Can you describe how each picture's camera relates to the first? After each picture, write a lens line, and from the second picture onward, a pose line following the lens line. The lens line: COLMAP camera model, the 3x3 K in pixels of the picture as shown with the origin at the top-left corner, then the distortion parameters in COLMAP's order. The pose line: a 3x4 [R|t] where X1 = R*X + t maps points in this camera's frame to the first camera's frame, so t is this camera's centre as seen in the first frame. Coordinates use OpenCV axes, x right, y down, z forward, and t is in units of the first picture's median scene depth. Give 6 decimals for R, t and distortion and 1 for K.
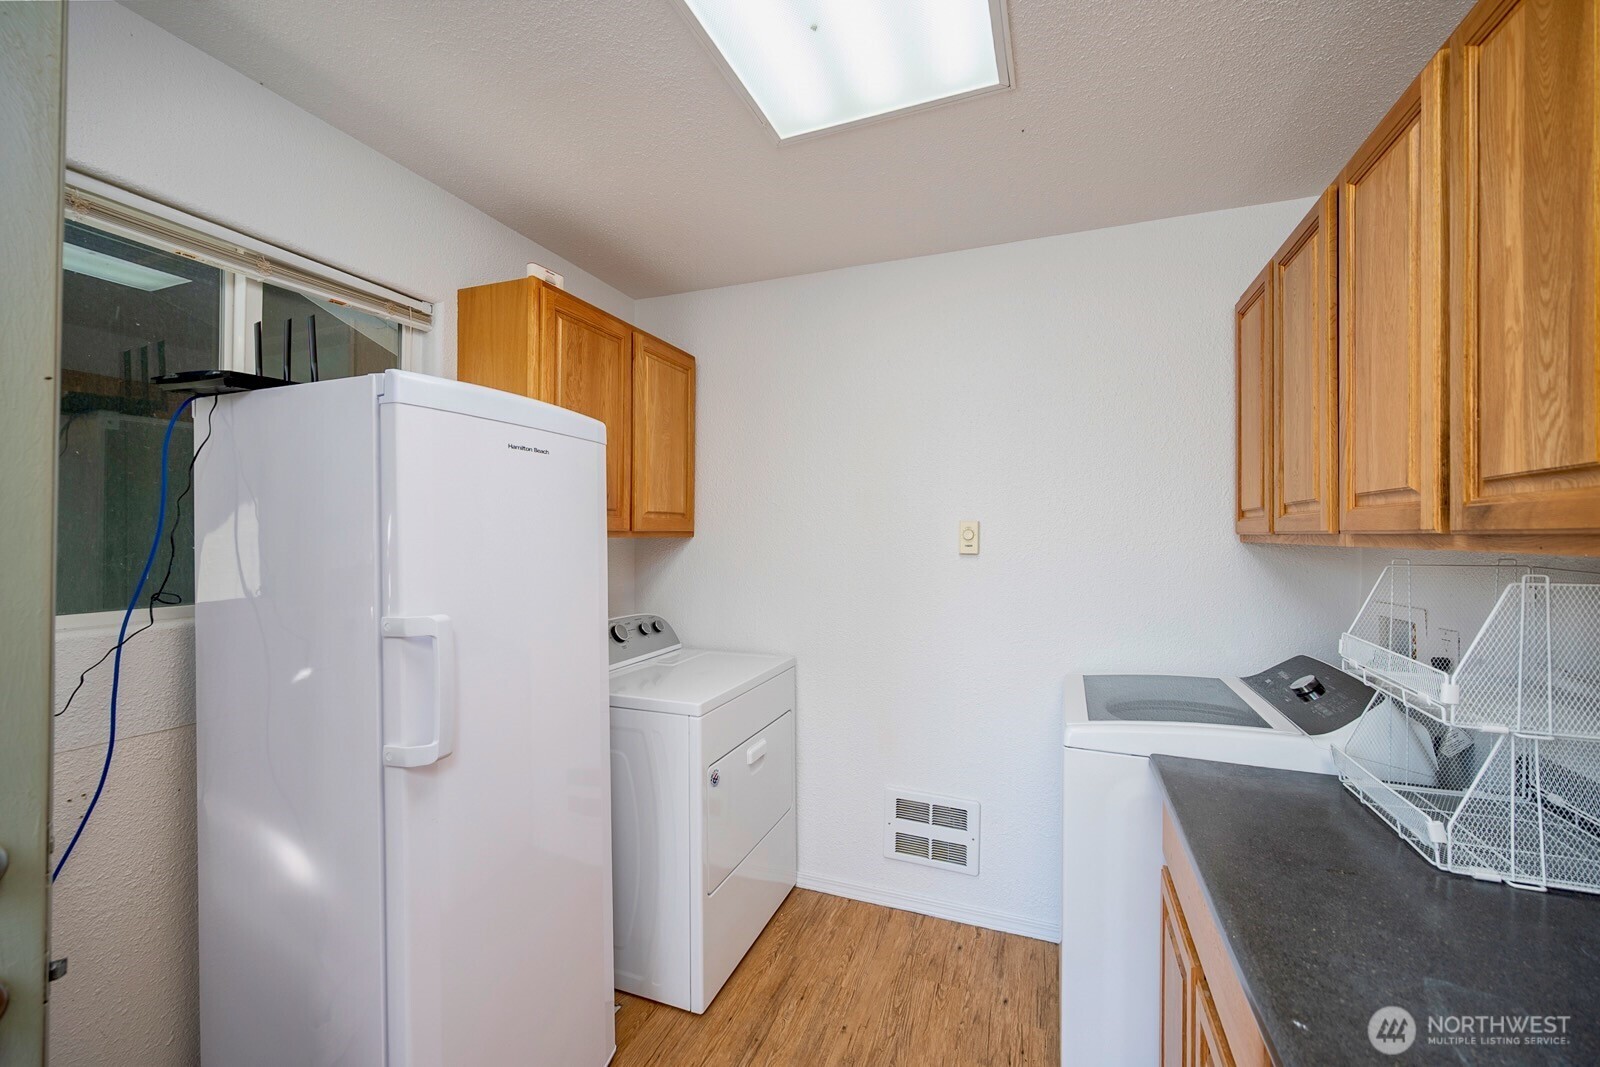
lens RADIAL K [[634.3, 0, 798.9], [0, 634.3, 536.6], [0, 0, 1]] dist [-0.000260, -0.000337]
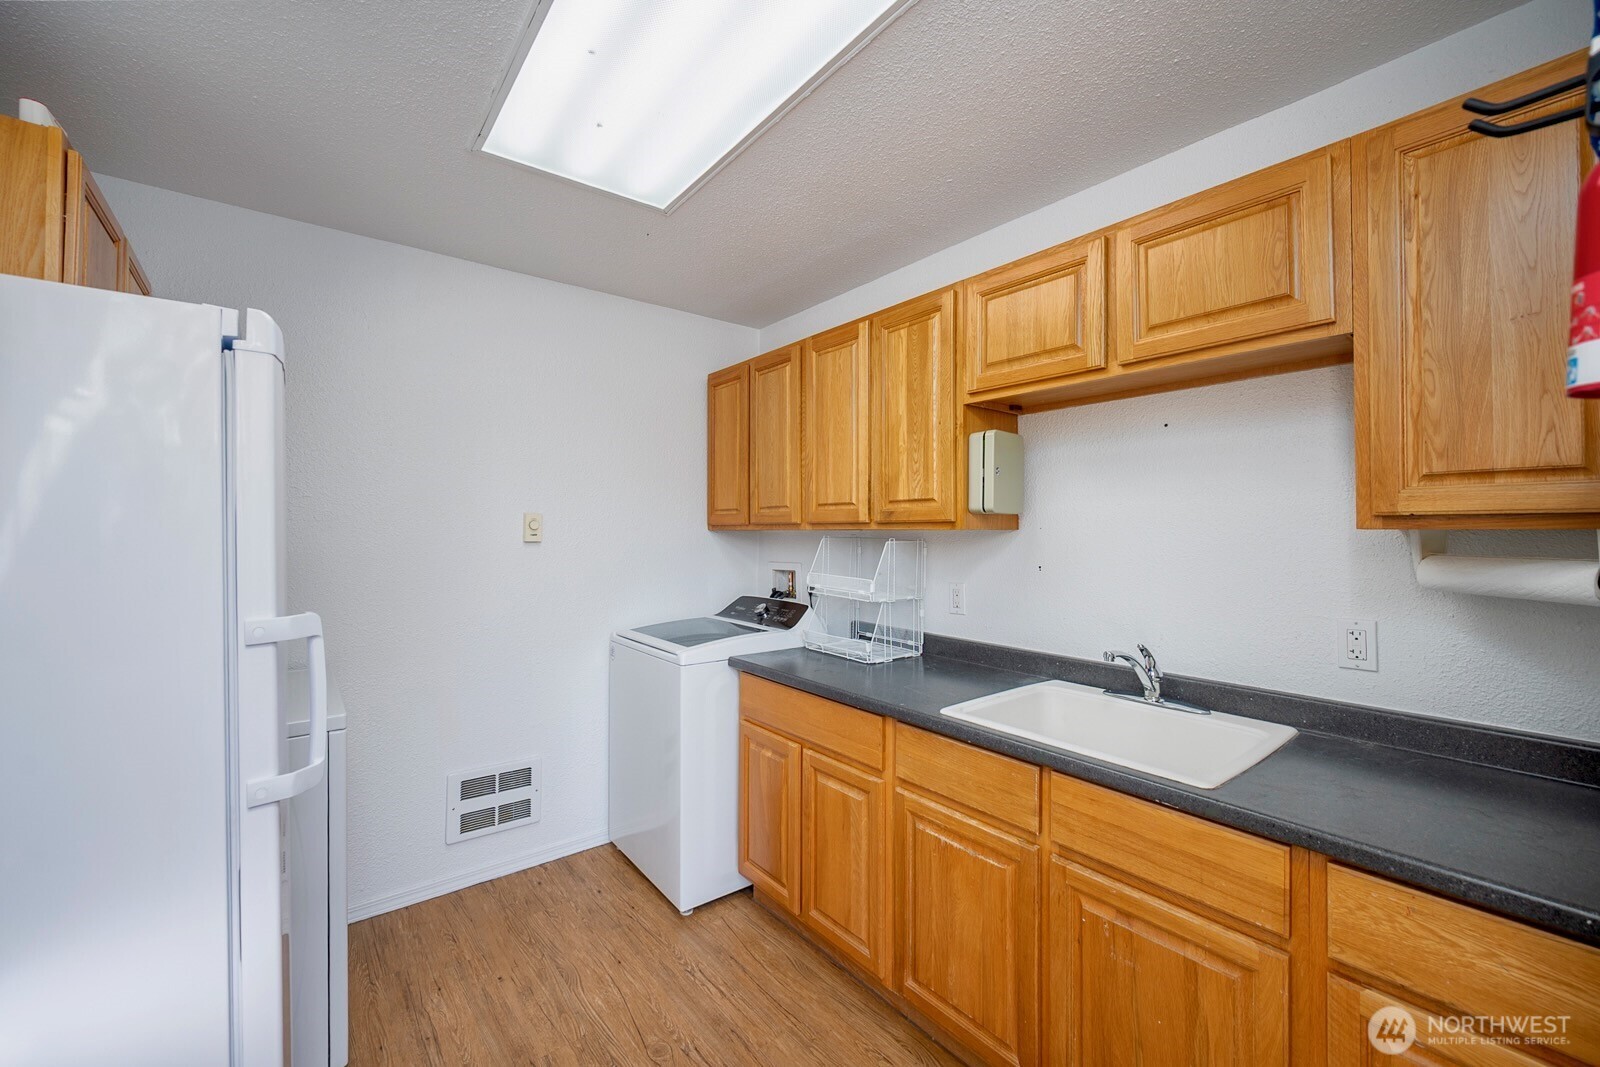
lens RADIAL K [[640.5, 0, 798.7], [0, 640.5, 530.5], [0, 0, 1]] dist [-0.000310, -0.000205]
pose [[0.508187, -0.003665, 0.861239, -0.780824], [0.005885, 0.999982, 0.000783, 0.014544], [-0.861227, 0.004671, 0.508200, 0.000704]]
